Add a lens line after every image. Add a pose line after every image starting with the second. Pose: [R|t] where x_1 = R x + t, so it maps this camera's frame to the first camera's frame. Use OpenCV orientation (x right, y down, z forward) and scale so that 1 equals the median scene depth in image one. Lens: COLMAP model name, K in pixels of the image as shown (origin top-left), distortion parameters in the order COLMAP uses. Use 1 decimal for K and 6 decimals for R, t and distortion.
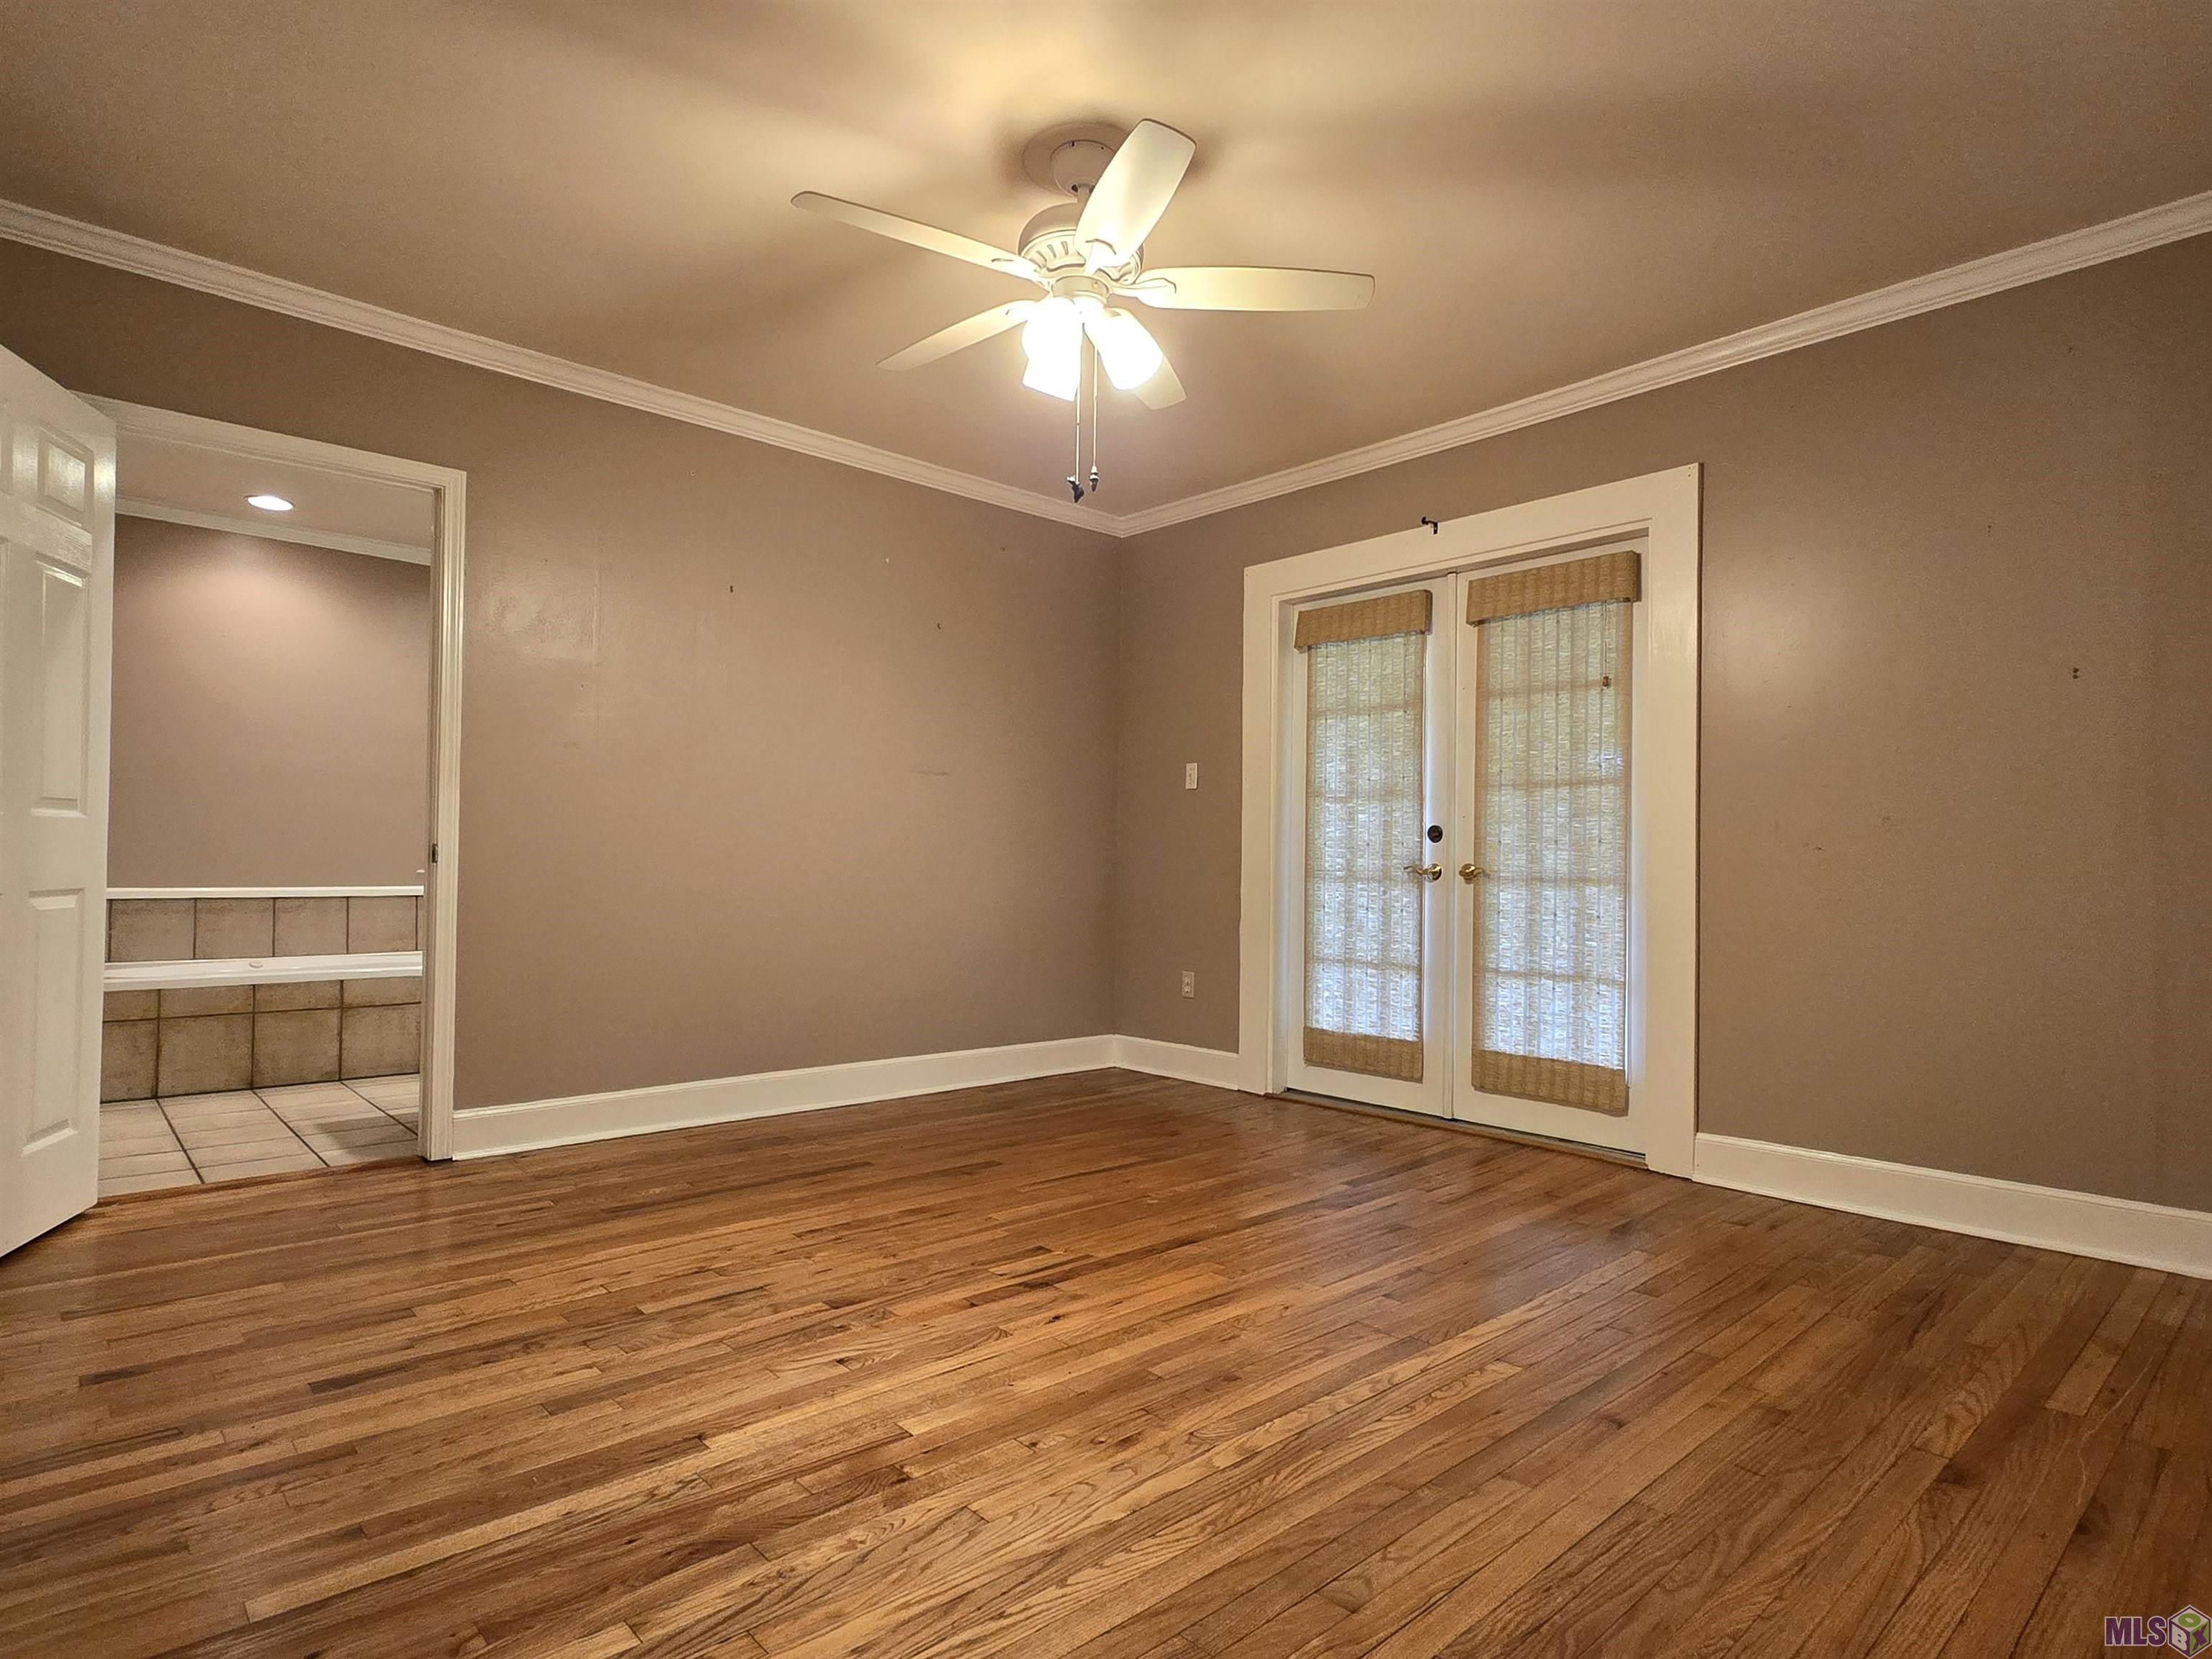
lens RADIAL K [[1199.2, 0, 1109.5], [0, 1199.2, 835.7], [0, 0, 1]] dist [-0.004931, 0.001896]
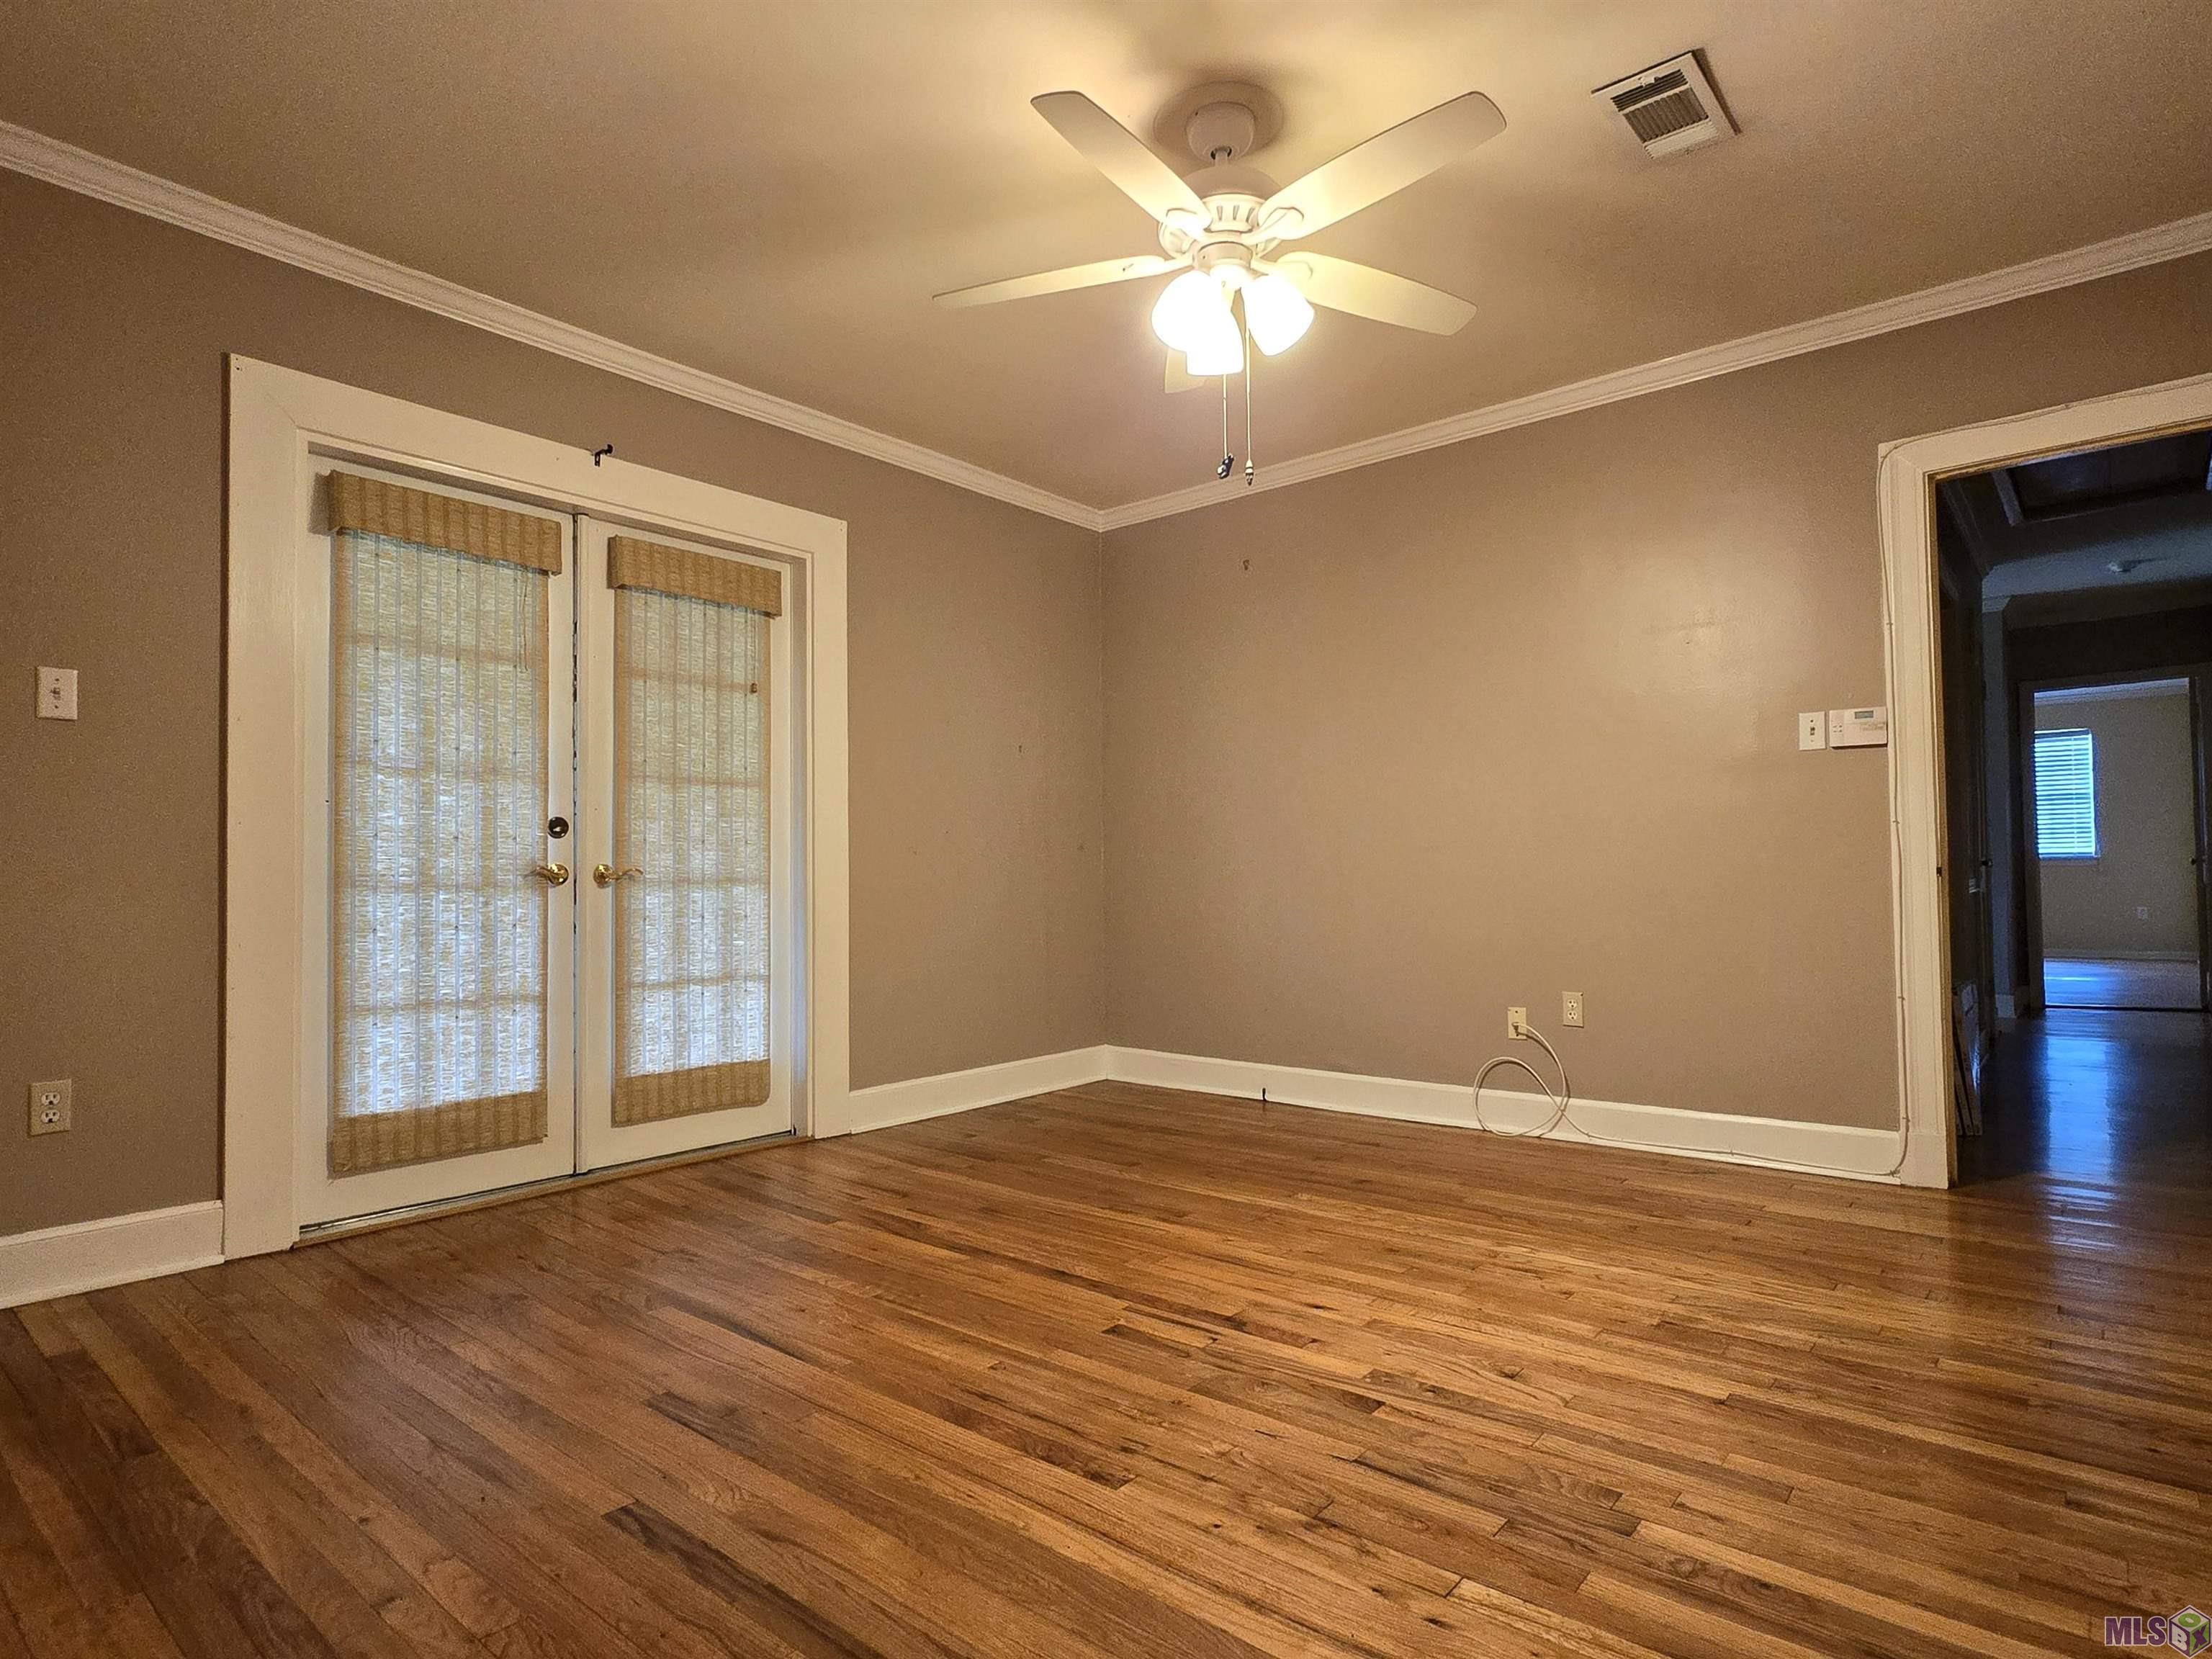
lens RADIAL K [[1199.2, 0, 1117.4], [0, 1199.2, 838.8], [0, 0, 1]] dist [-0.004931, 0.001896]
pose [[-0.138819, 0.020153, 0.990113, -0.608276], [-0.018755, 0.999560, -0.022975, 0.018218], [-0.990140, -0.021759, -0.138380, 0.774184]]
